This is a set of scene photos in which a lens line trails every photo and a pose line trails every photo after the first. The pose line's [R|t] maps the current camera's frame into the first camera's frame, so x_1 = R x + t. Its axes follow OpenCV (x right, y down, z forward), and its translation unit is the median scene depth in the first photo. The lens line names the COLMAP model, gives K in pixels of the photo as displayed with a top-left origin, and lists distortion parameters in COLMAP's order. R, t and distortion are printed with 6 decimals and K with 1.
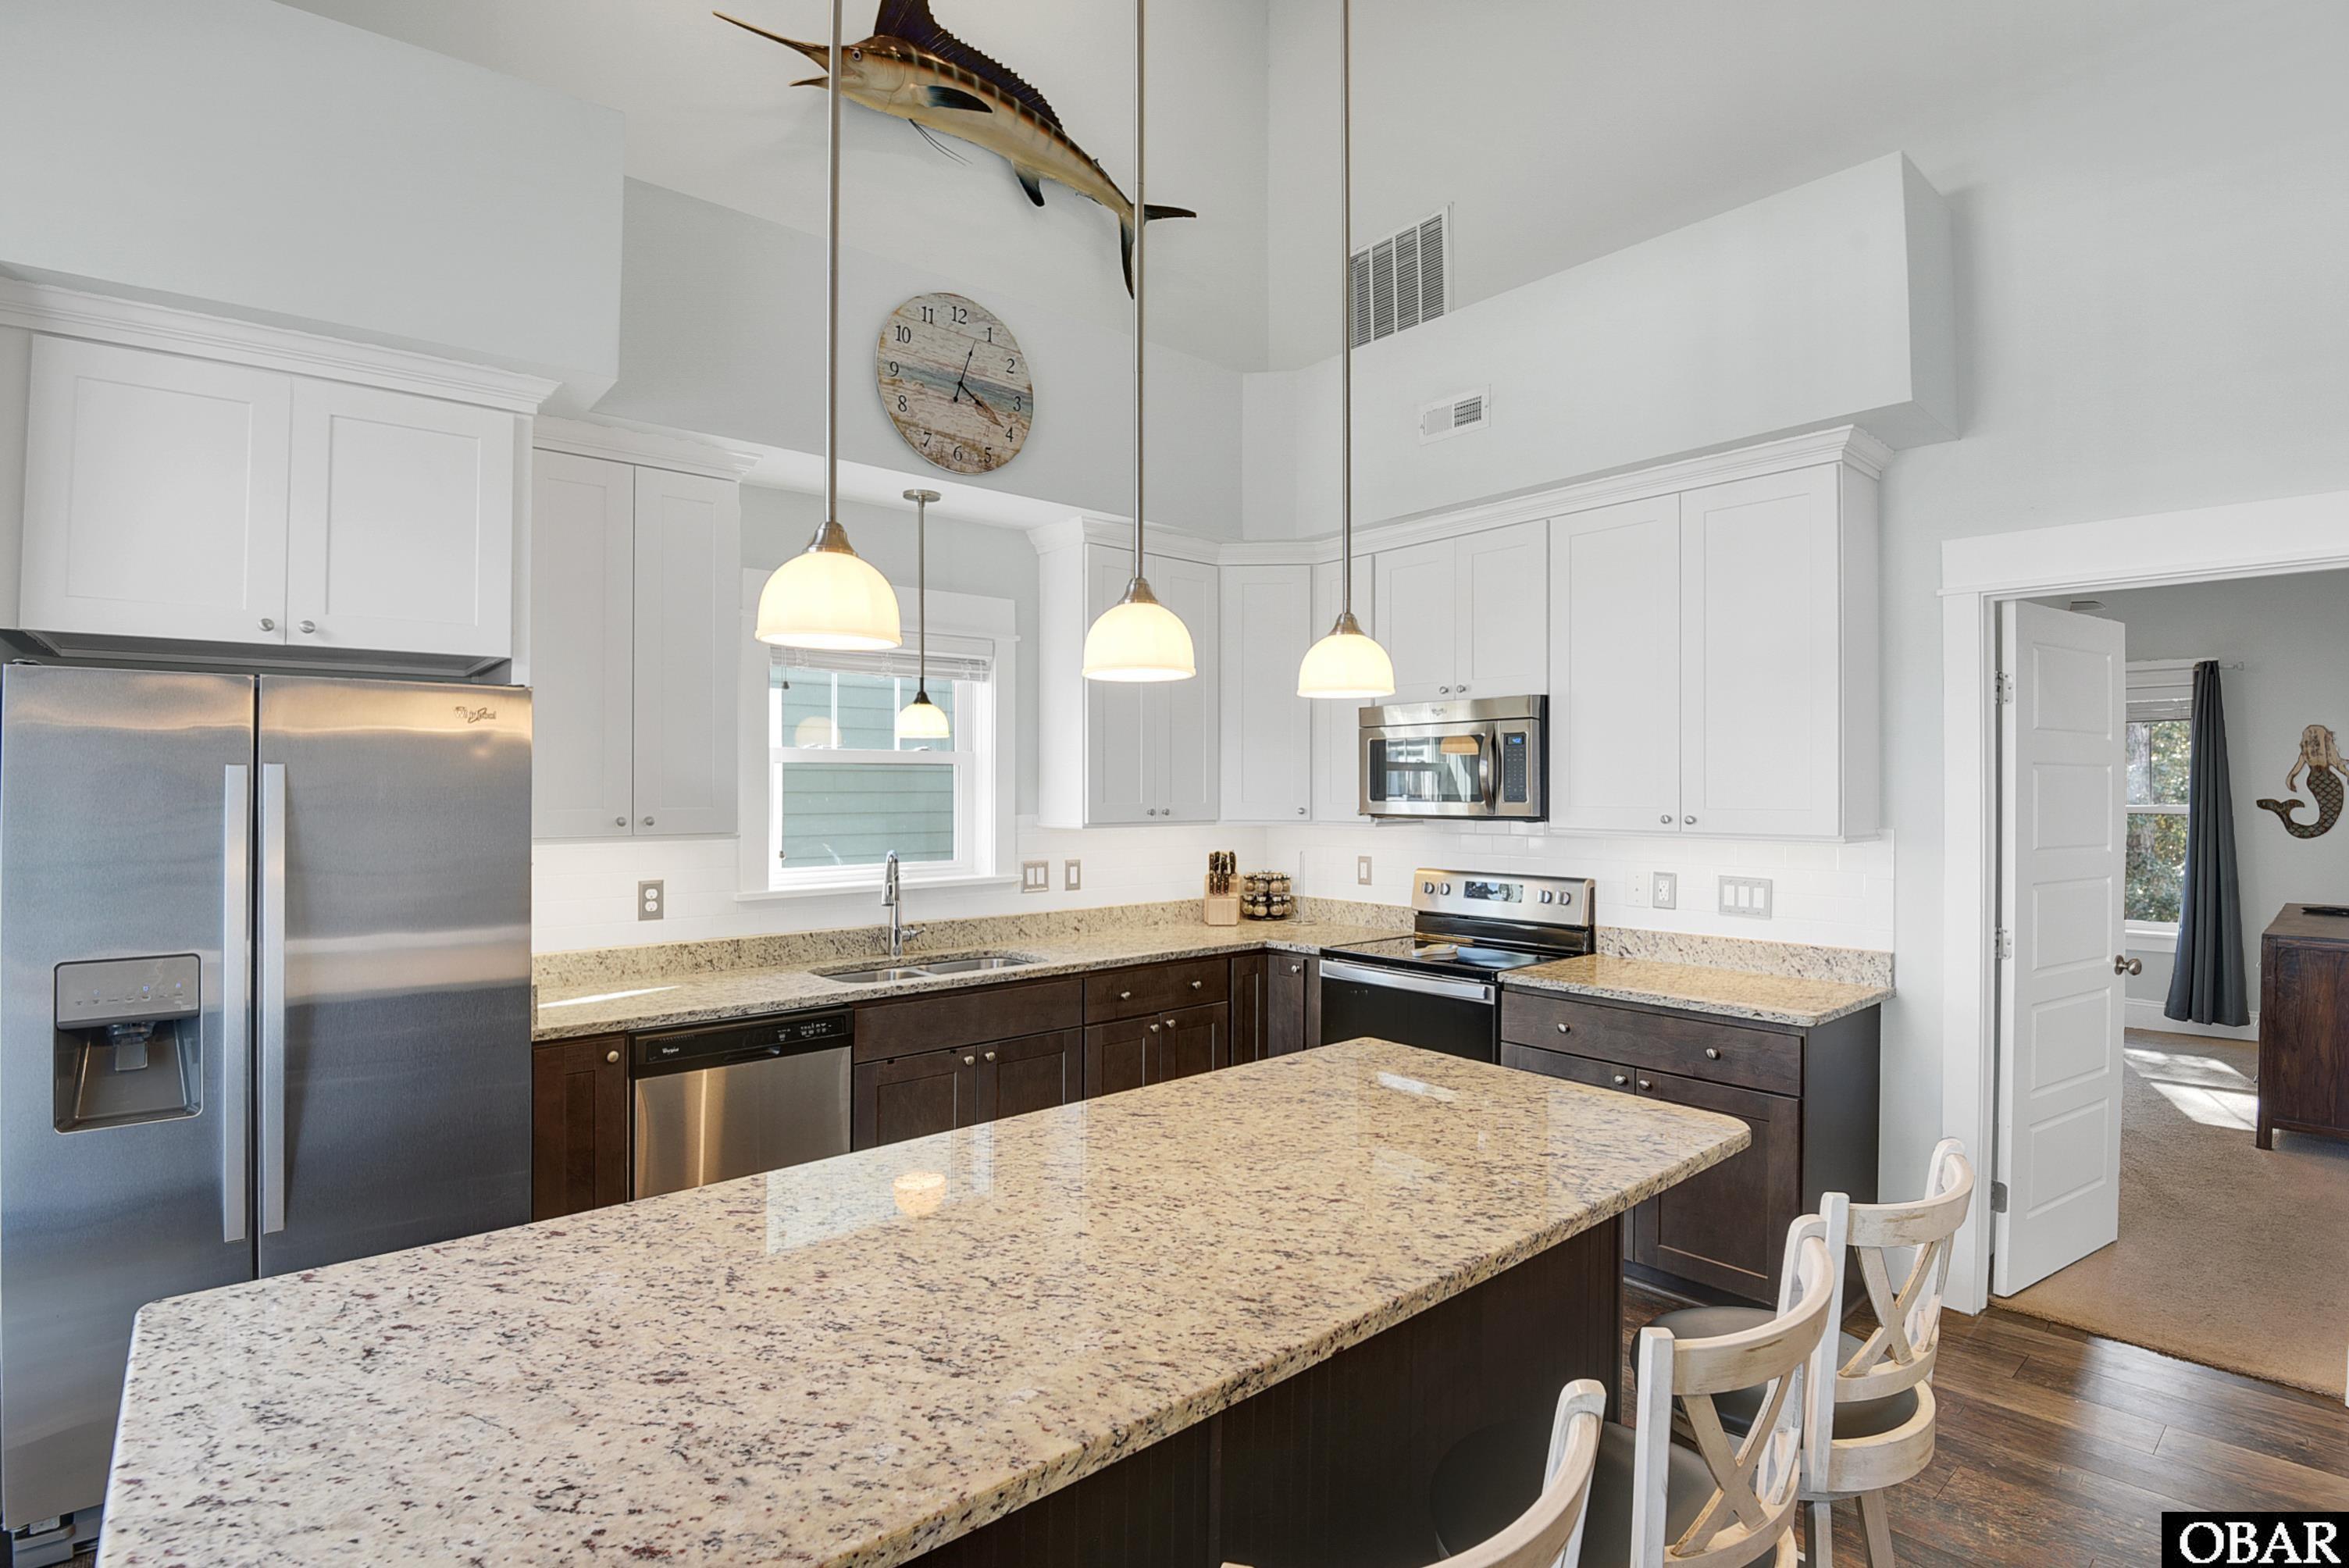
lens RADIAL K [[1119.0, 0, 1181.8], [0, 1119.0, 786.8], [0, 0, 1]] dist [-0.021744, -0.013558]
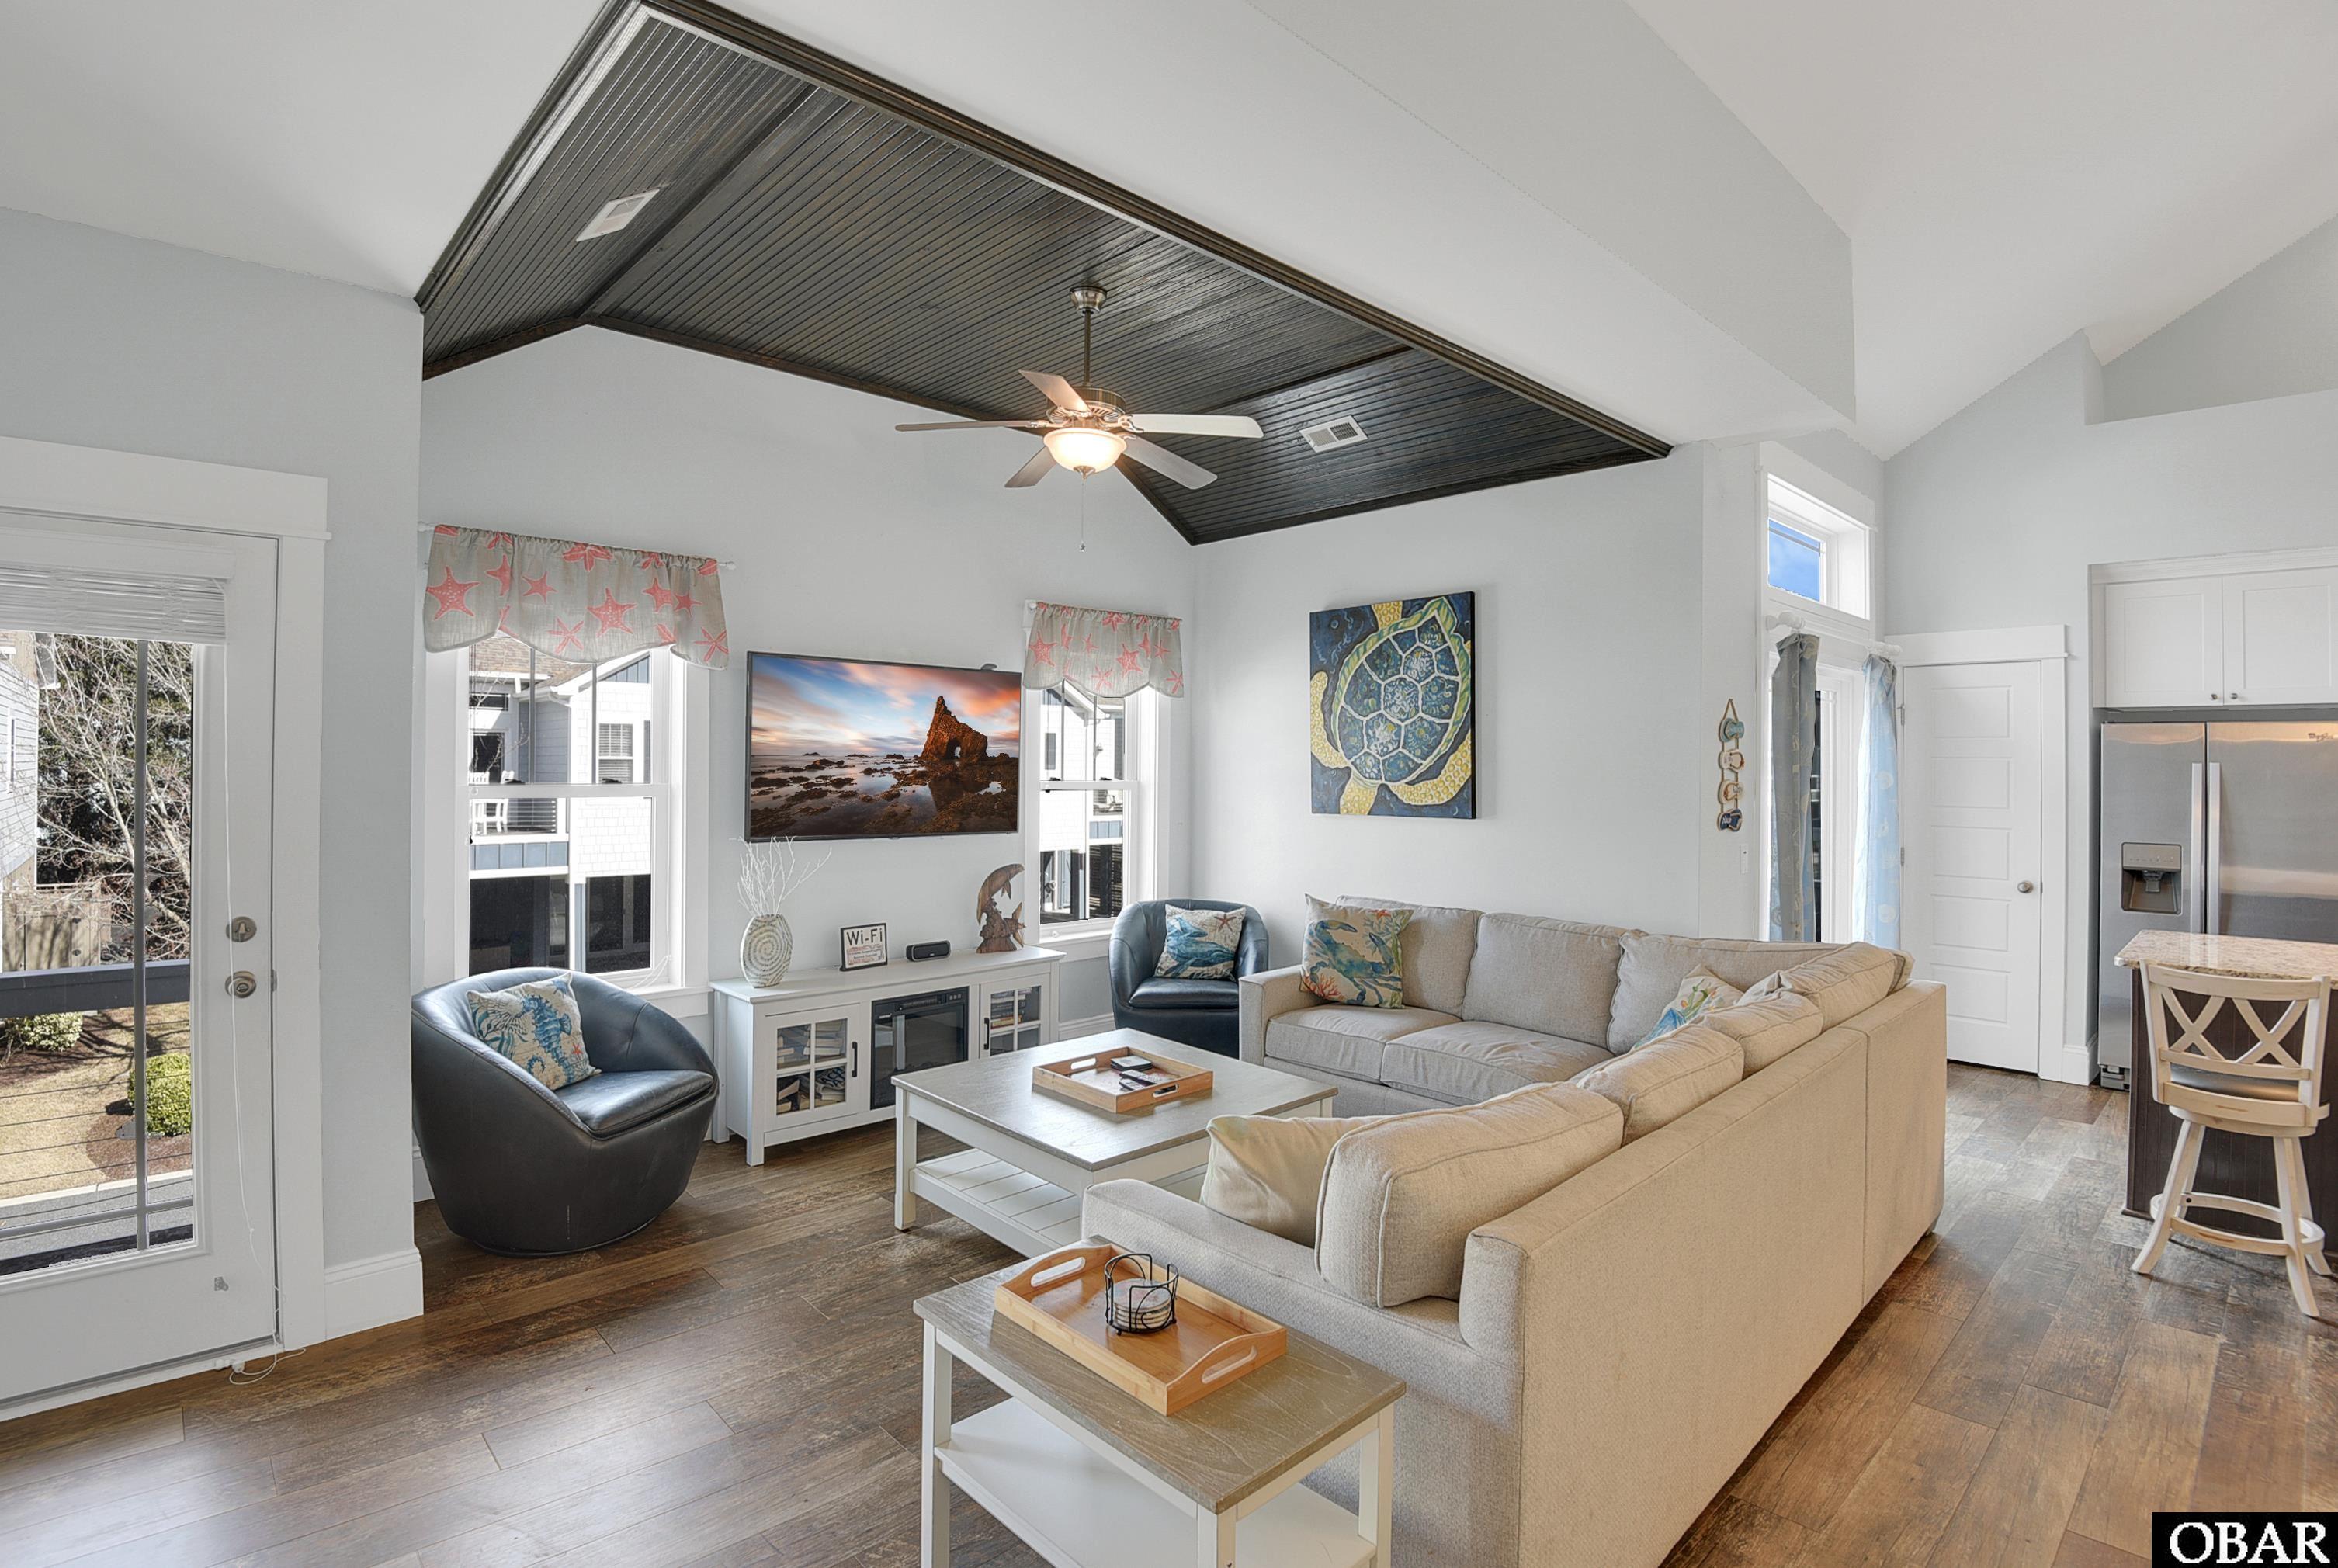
lens RADIAL K [[1113.8, 0, 1163.4], [0, 1113.8, 750.5], [0, 0, 1]] dist [-0.021744, -0.013558]
pose [[0.029981, -0.011492, -0.999484, 0.791080], [-0.009762, 0.999883, -0.011790, 0.002092], [0.999503, 0.010111, 0.029865, -0.733301]]
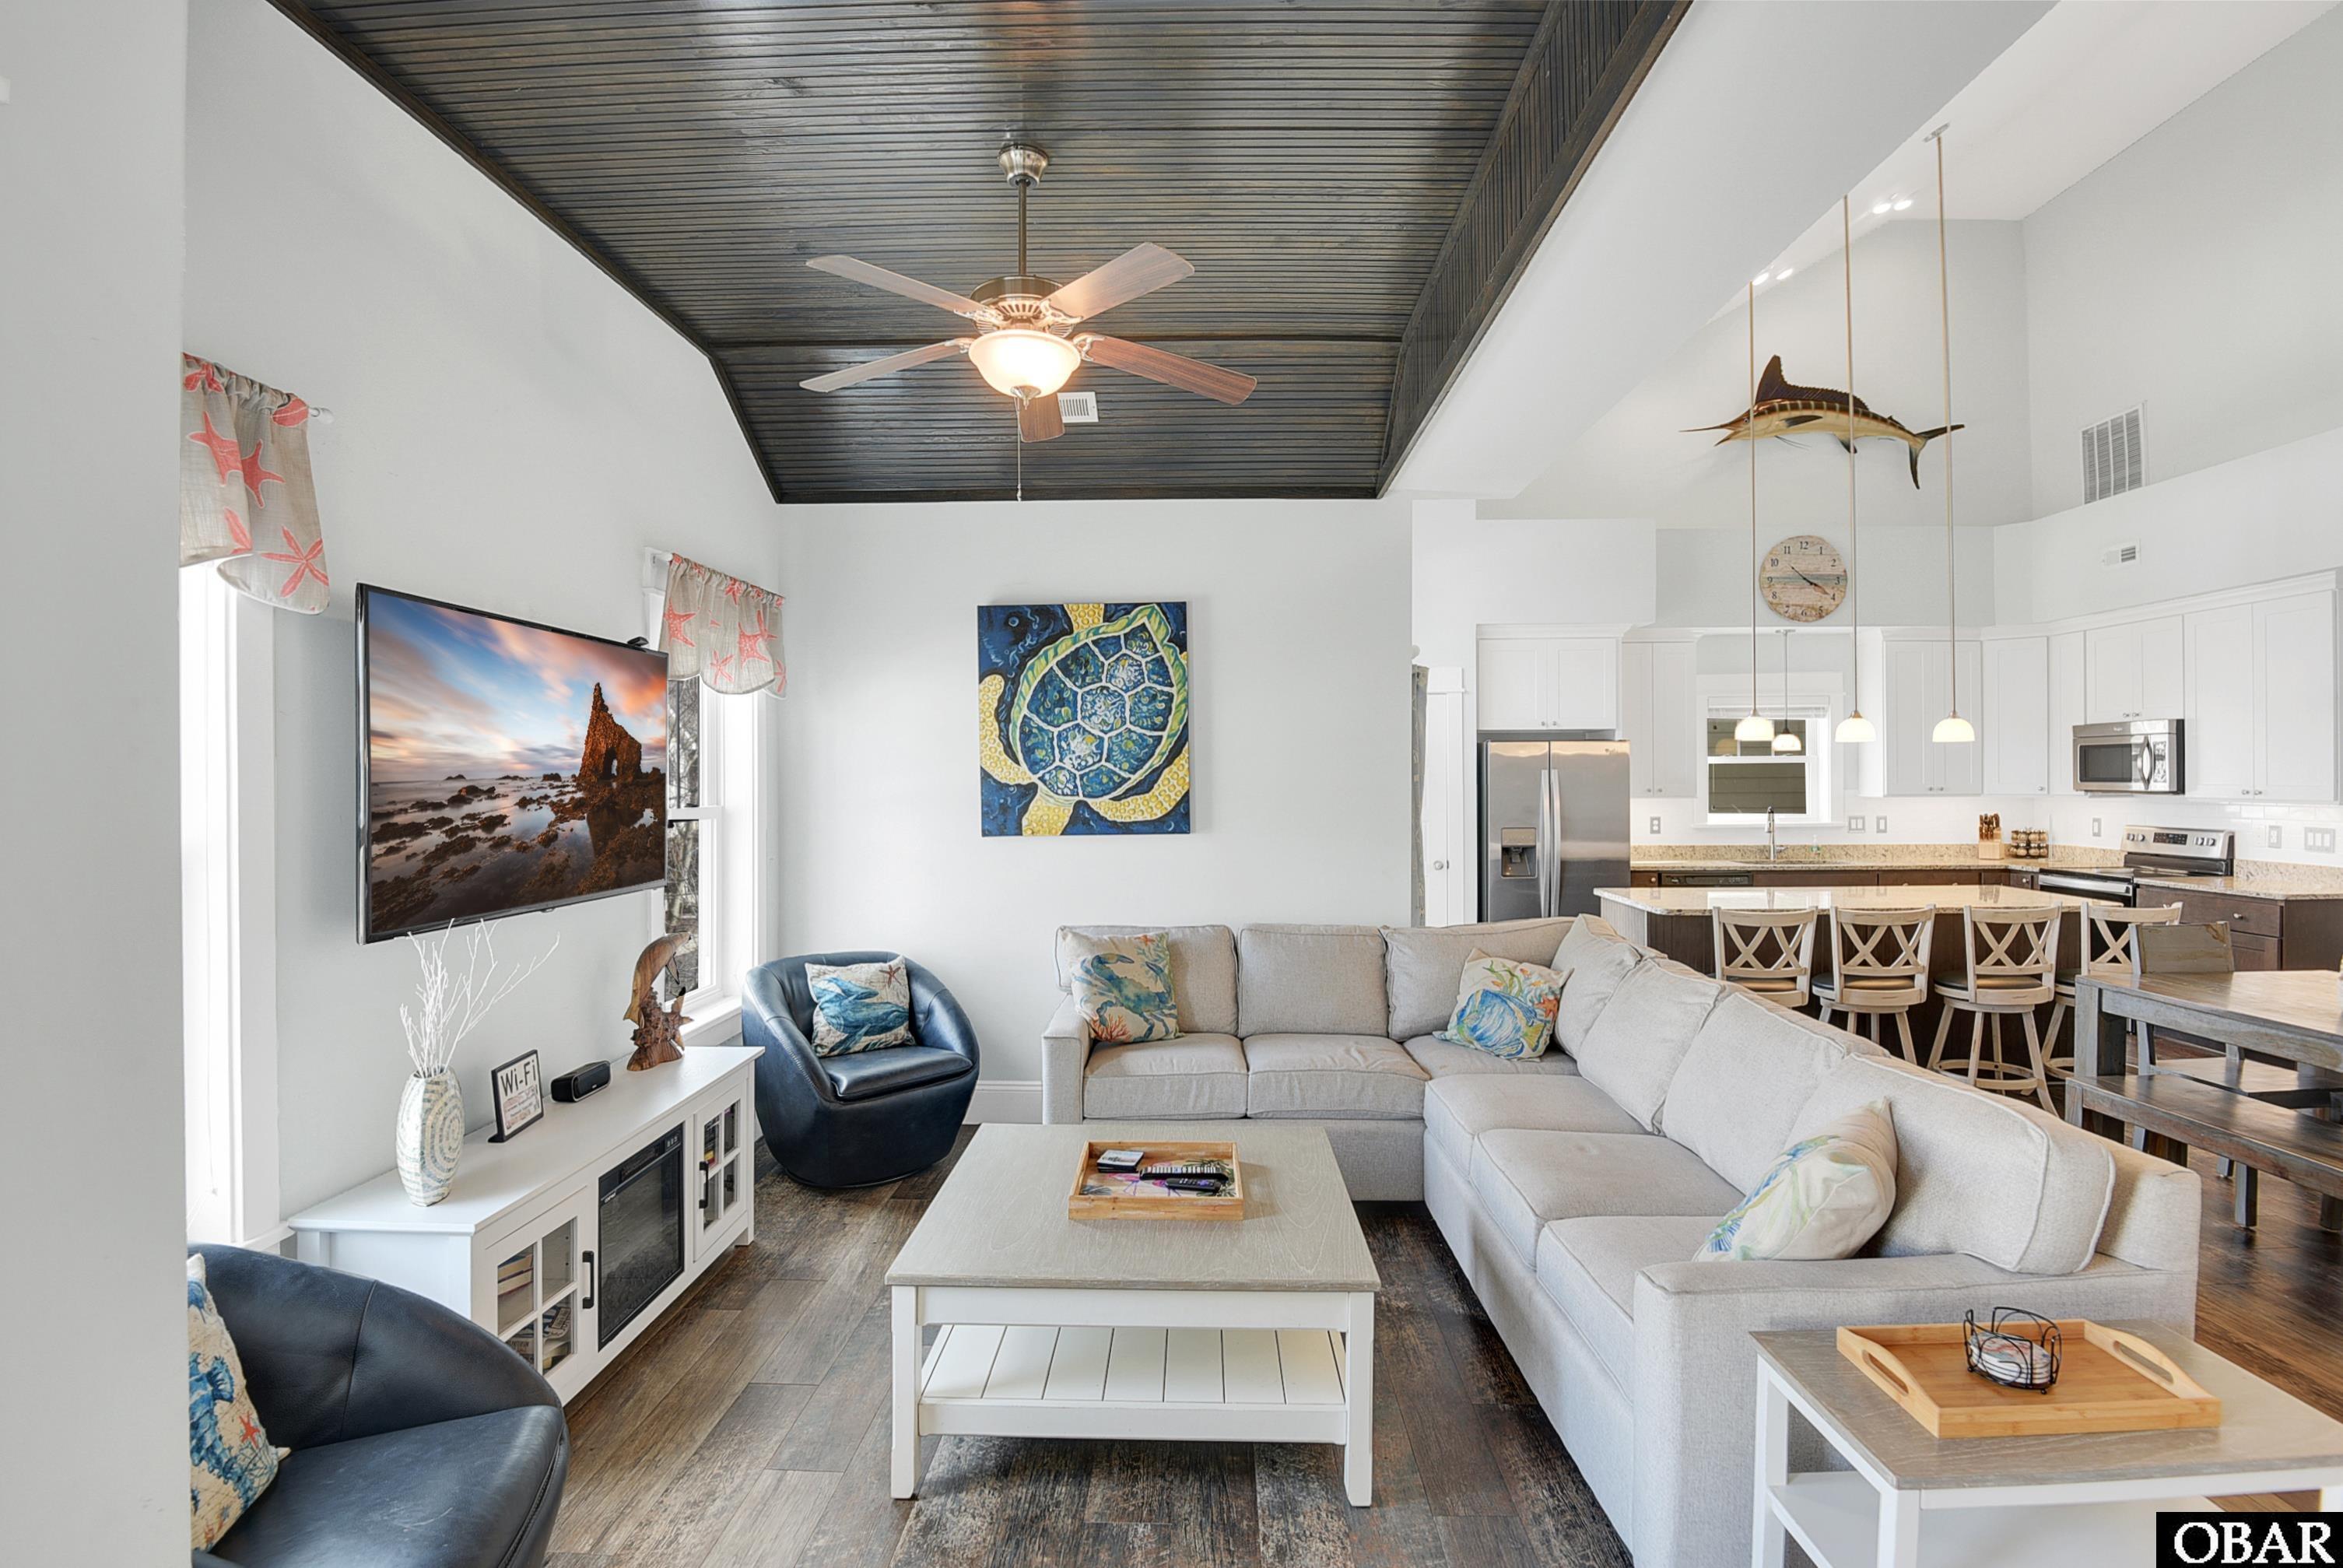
lens RADIAL K [[1116.2, 0, 1165.6], [0, 1116.2, 776.1], [0, 0, 1]] dist [-0.021744, -0.013558]
pose [[0.731182, -0.004131, -0.682170, 0.333834], [0.004811, 0.999988, -0.000899, -0.001722], [0.682165, -0.002624, 0.731193, -1.316338]]
